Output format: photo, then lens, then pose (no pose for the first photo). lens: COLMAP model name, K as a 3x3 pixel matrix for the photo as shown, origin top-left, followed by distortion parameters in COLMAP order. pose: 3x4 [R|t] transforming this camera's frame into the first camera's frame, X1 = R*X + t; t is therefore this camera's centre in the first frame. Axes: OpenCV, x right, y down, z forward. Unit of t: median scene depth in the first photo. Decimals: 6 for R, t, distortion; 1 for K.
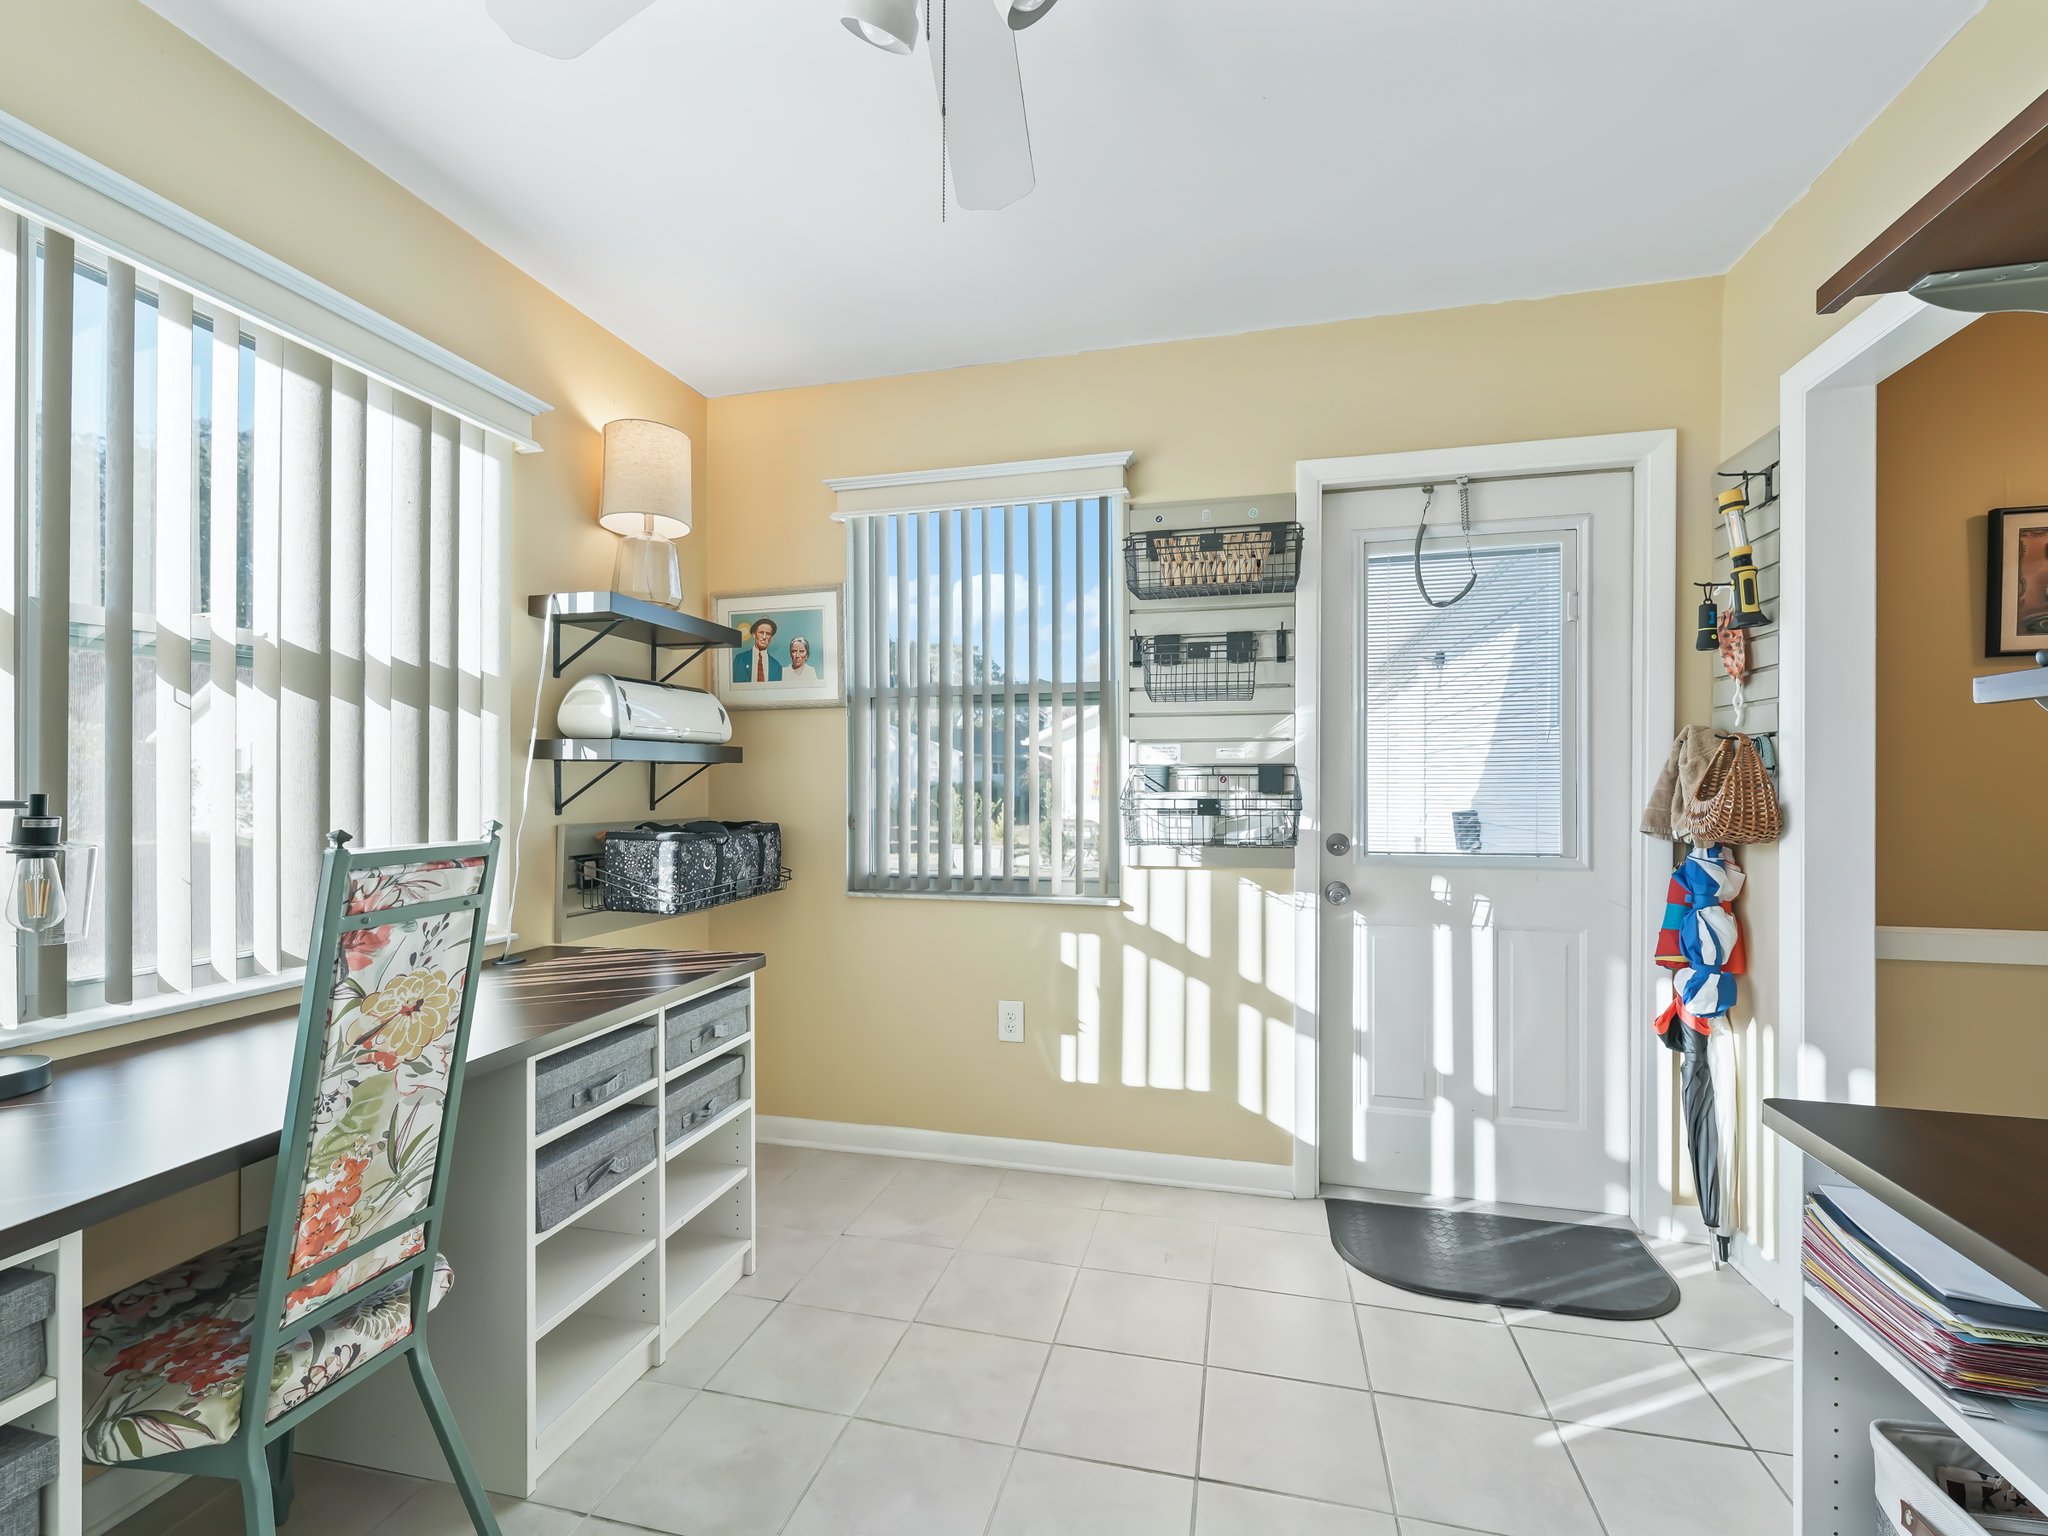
lens RADIAL K [[940.0, 0, 1023.1], [0, 940.0, 780.8], [0, 0, 1]] dist [0.006375, -0.002533]
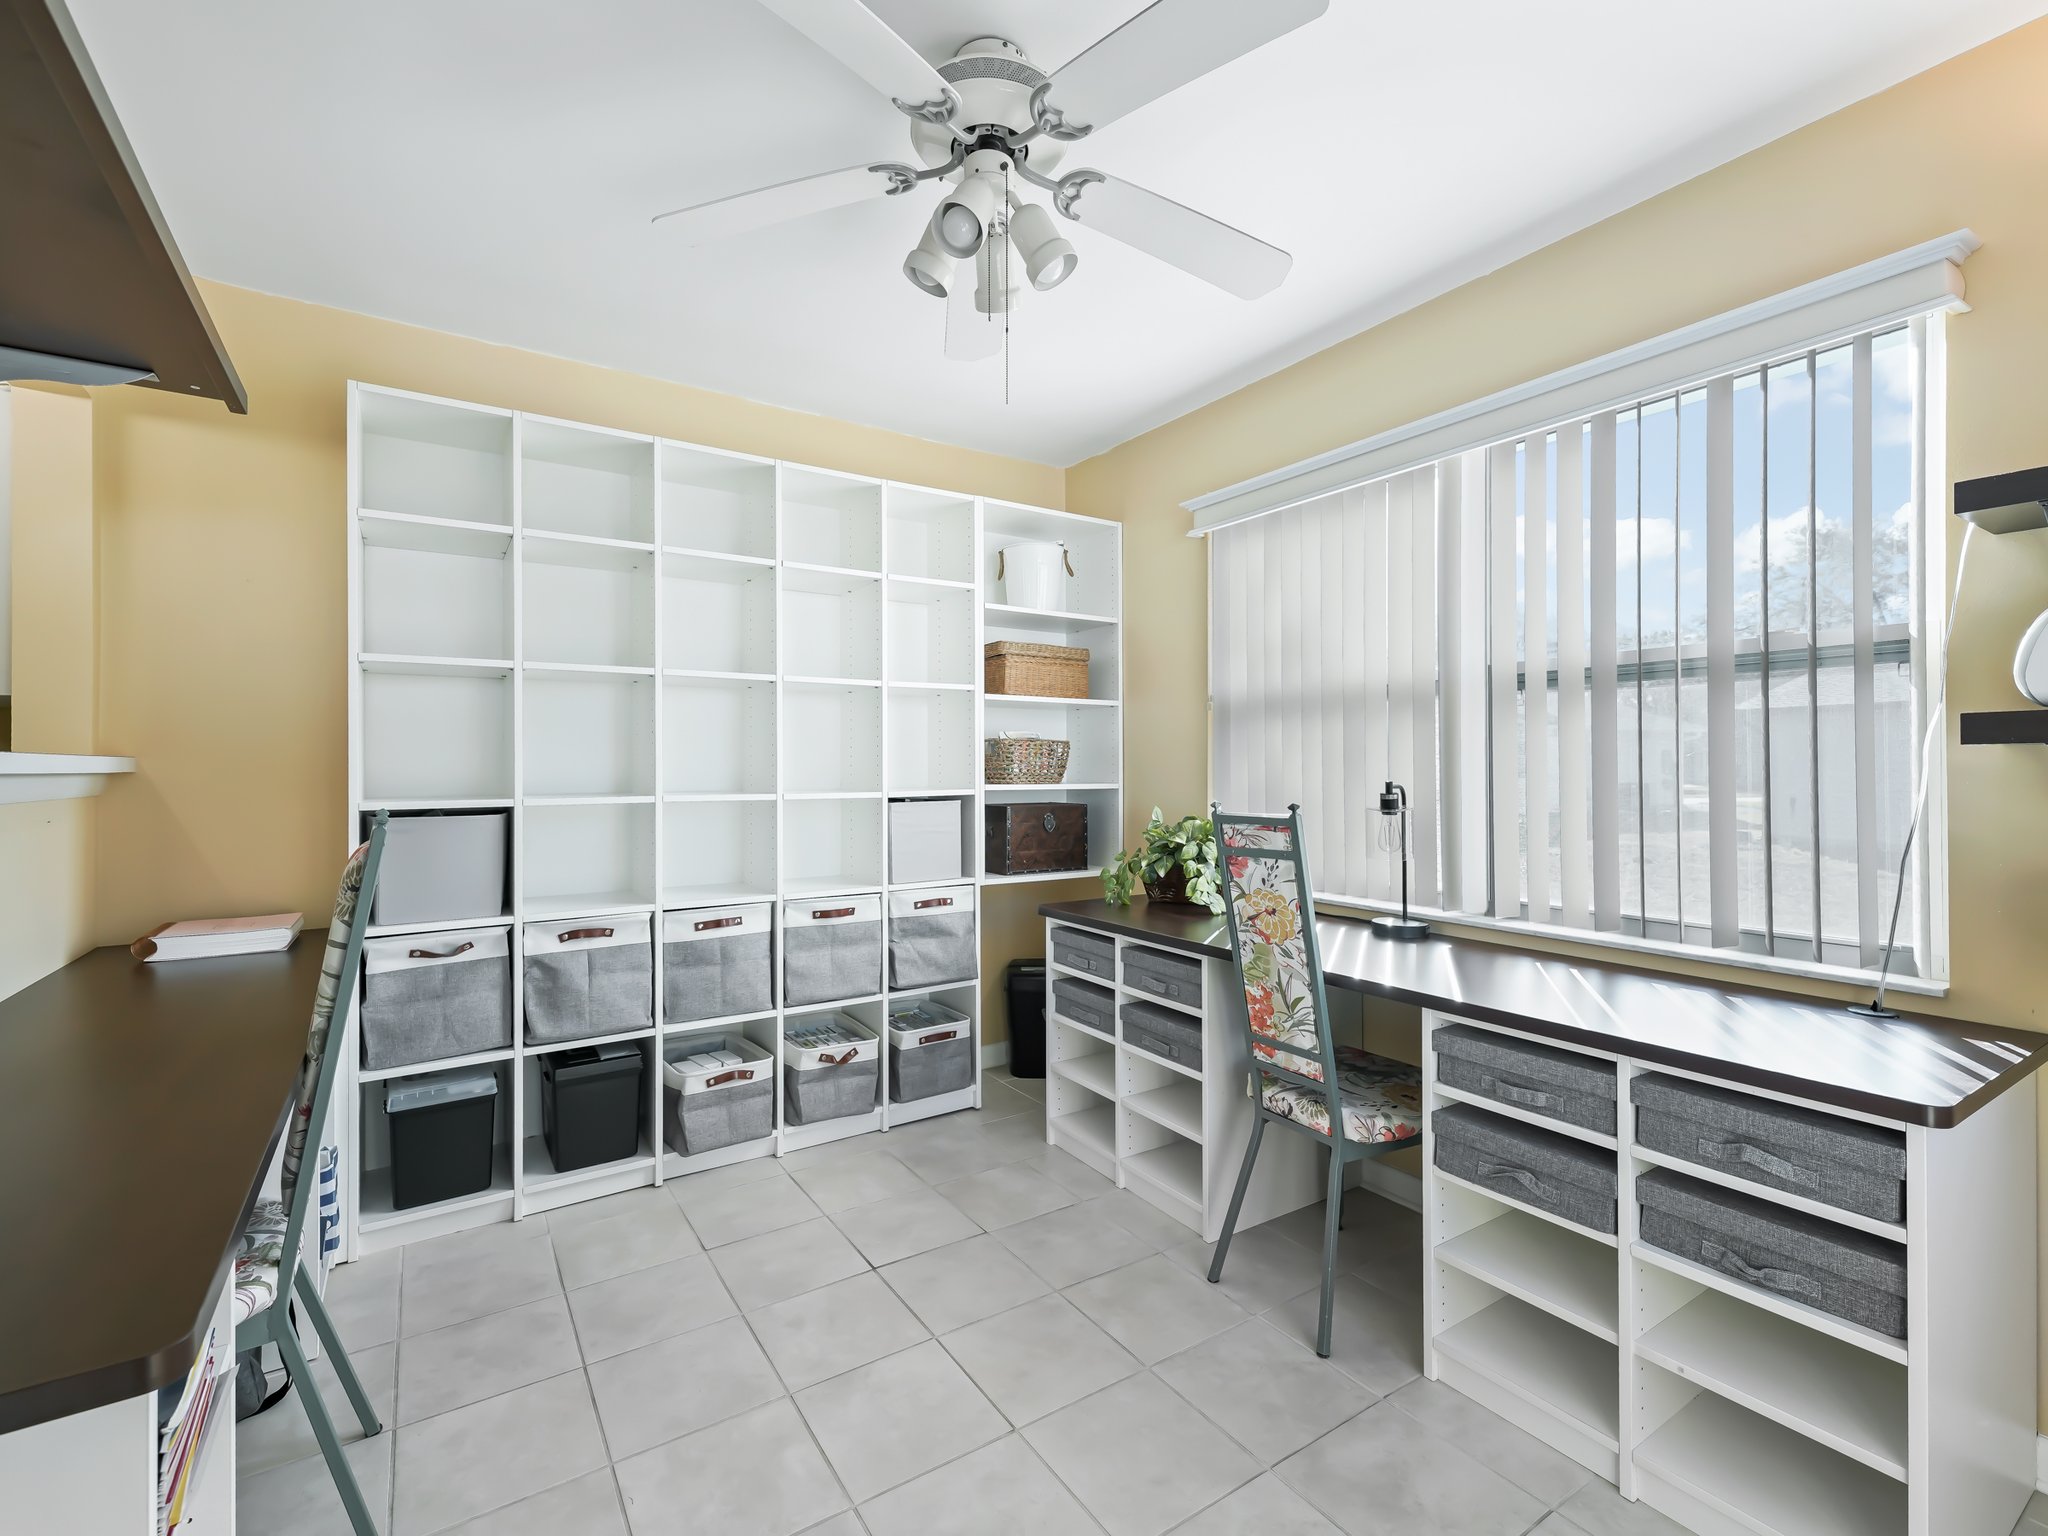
lens RADIAL K [[940.0, 0, 1032.2], [0, 940.0, 763.1], [0, 0, 1]] dist [0.006375, -0.002533]
pose [[-0.686642, -0.001918, -0.726993, 0.865062], [0.003341, 0.999978, -0.005793, -0.015968], [0.726988, -0.006407, -0.686621, 1.842987]]
